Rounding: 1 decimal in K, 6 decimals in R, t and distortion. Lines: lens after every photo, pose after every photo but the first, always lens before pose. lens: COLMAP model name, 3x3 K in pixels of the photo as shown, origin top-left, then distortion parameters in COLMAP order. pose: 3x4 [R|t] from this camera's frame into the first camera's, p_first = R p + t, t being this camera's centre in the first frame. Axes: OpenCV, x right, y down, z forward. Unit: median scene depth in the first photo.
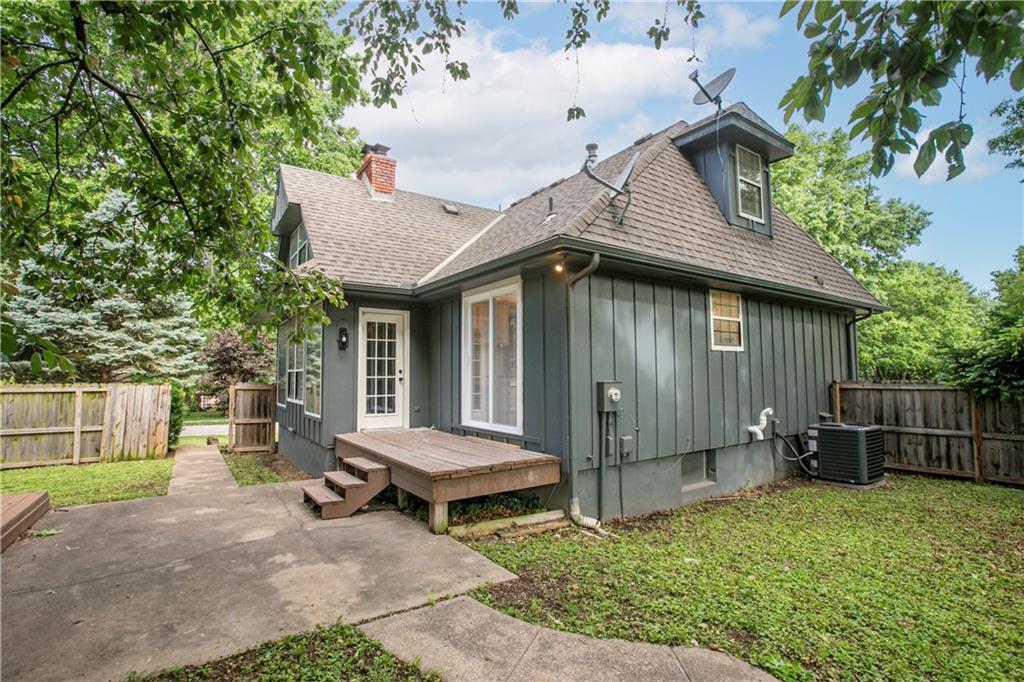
lens RADIAL K [[470.9, 0, 511.3], [0, 470.9, 343.5], [0, 0, 1]] dist [-0.028534, 0.000336]
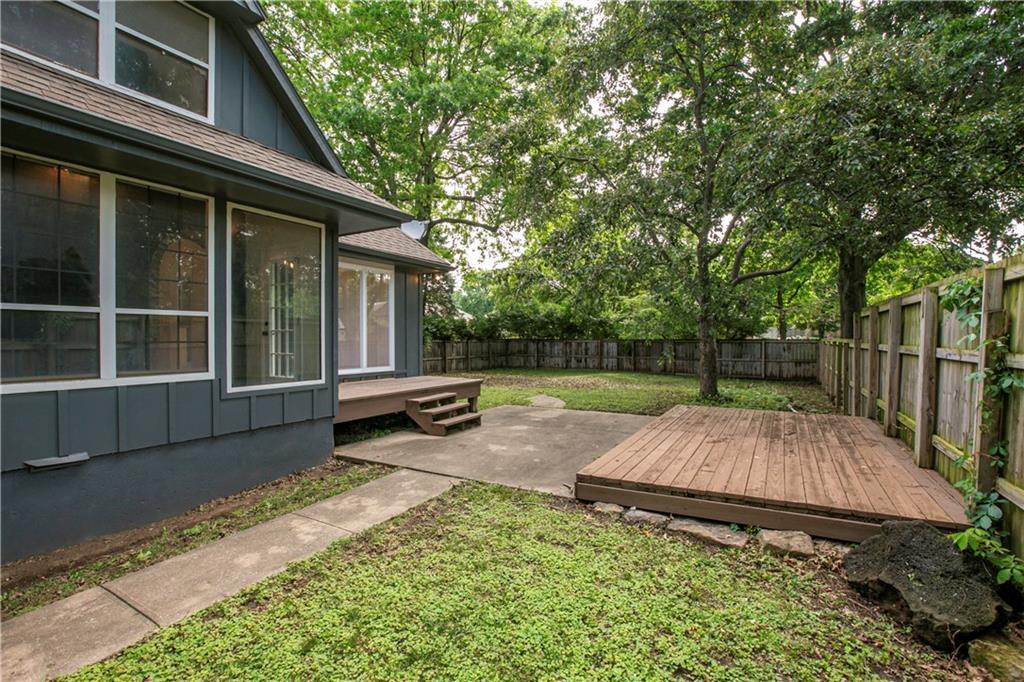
lens RADIAL K [[470.9, 0, 512.6], [0, 470.9, 340.3], [0, 0, 1]] dist [-0.028534, 0.000336]
pose [[-0.431083, -0.002959, 0.902308, -1.487588], [-0.065934, 0.997425, -0.028230, 0.108302], [-0.899900, -0.071662, -0.430168, 1.268828]]
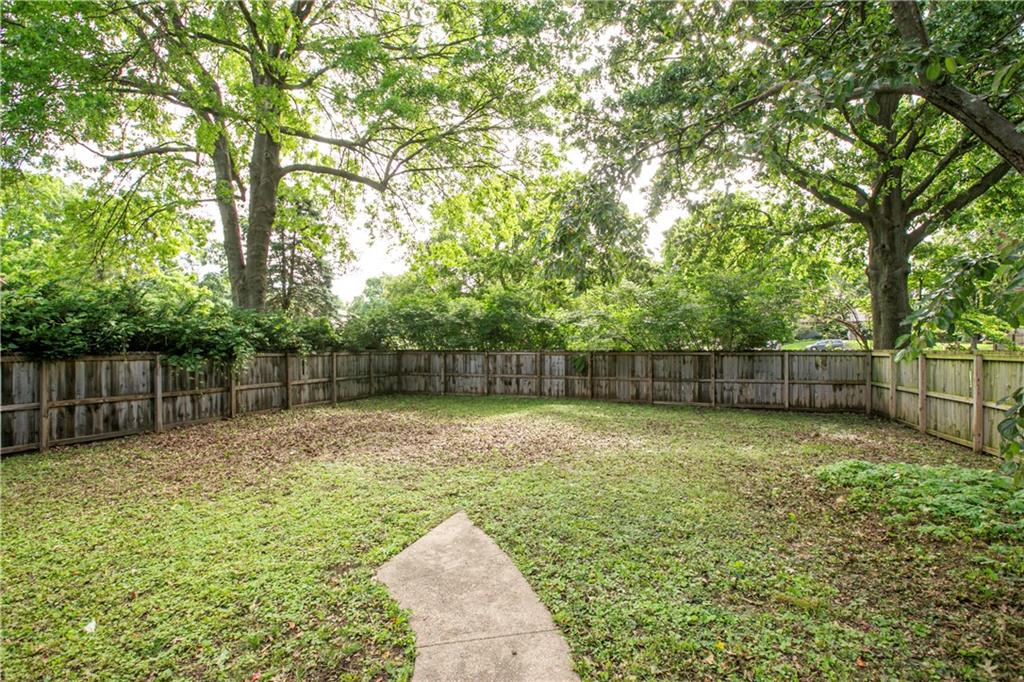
lens RADIAL K [[470.9, 0, 514.5], [0, 470.9, 341.5], [0, 0, 1]] dist [-0.028534, 0.000336]
pose [[-0.589633, 0.013235, 0.807563, -0.939428], [-0.057059, 0.996685, -0.057995, 0.081668], [-0.805653, -0.080275, -0.586923, 0.950443]]
